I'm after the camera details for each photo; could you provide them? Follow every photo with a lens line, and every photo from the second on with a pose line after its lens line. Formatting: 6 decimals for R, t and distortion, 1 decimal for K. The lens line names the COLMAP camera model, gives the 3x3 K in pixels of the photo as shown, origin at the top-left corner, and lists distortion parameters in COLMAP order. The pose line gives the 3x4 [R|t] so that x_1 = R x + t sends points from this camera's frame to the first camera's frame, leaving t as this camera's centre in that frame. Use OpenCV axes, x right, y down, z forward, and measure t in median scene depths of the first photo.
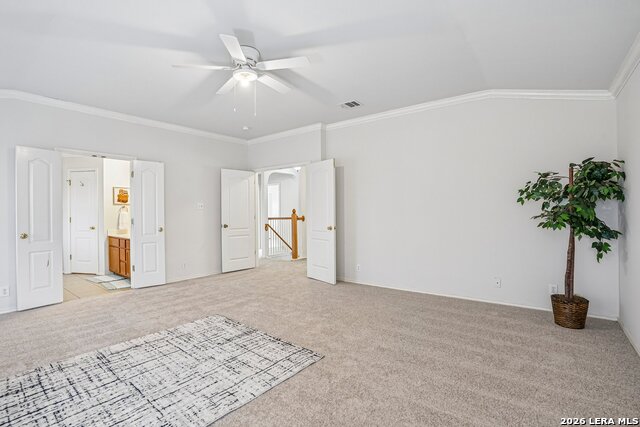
lens RADIAL K [[305.0, 0, 314.9], [0, 305.0, 212.9], [0, 0, 1]] dist [-0.043022, 0.019618]
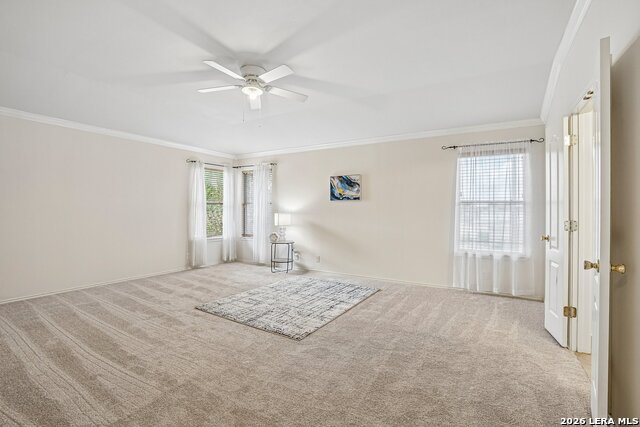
lens RADIAL K [[295.5, 0, 320.0], [0, 295.5, 213.5], [0, 0, 1]] dist [-0.072615, 0.028704]
pose [[-0.991036, 0.005182, -0.133496, -0.388705], [0.003340, 0.999896, 0.014020, -0.003573], [0.133554, 0.013448, -0.990950, 2.468671]]
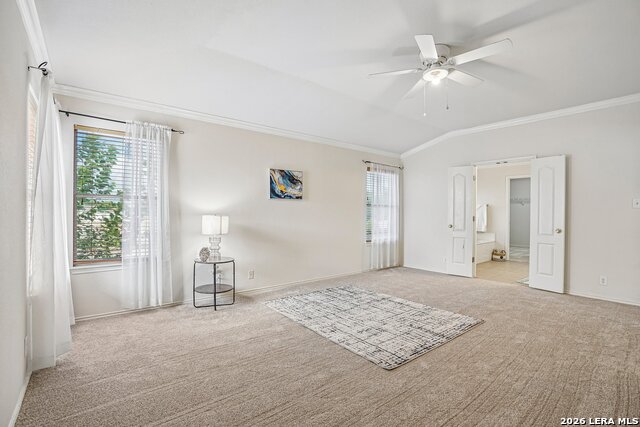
lens RADIAL K [[295.5, 0, 320.0], [0, 295.5, 213.5], [0, 0, 1]] dist [-0.072615, 0.028704]
pose [[-0.207839, 0.014679, -0.978053, 0.909245], [-0.007046, 0.999839, 0.016503, -0.009089], [0.978138, 0.010322, -0.207703, 0.966237]]
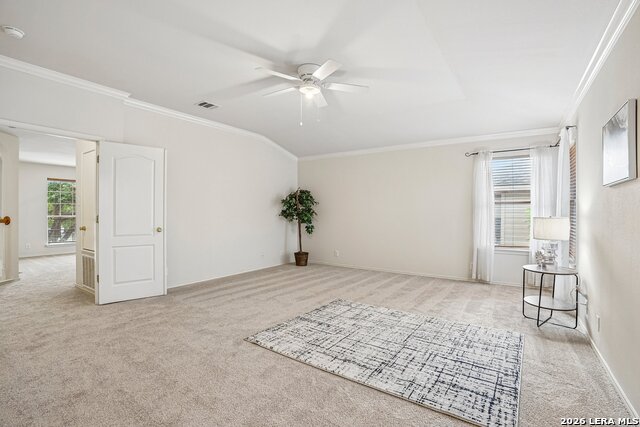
lens RADIAL K [[295.5, 0, 320.0], [0, 295.5, 213.5], [0, 0, 1]] dist [-0.072615, 0.028704]
pose [[-0.074171, 0.002212, 0.997243, -1.537528], [0.000084, 0.999998, -0.002211, 0.014288], [-0.997246, -0.000080, -0.074171, 1.214024]]
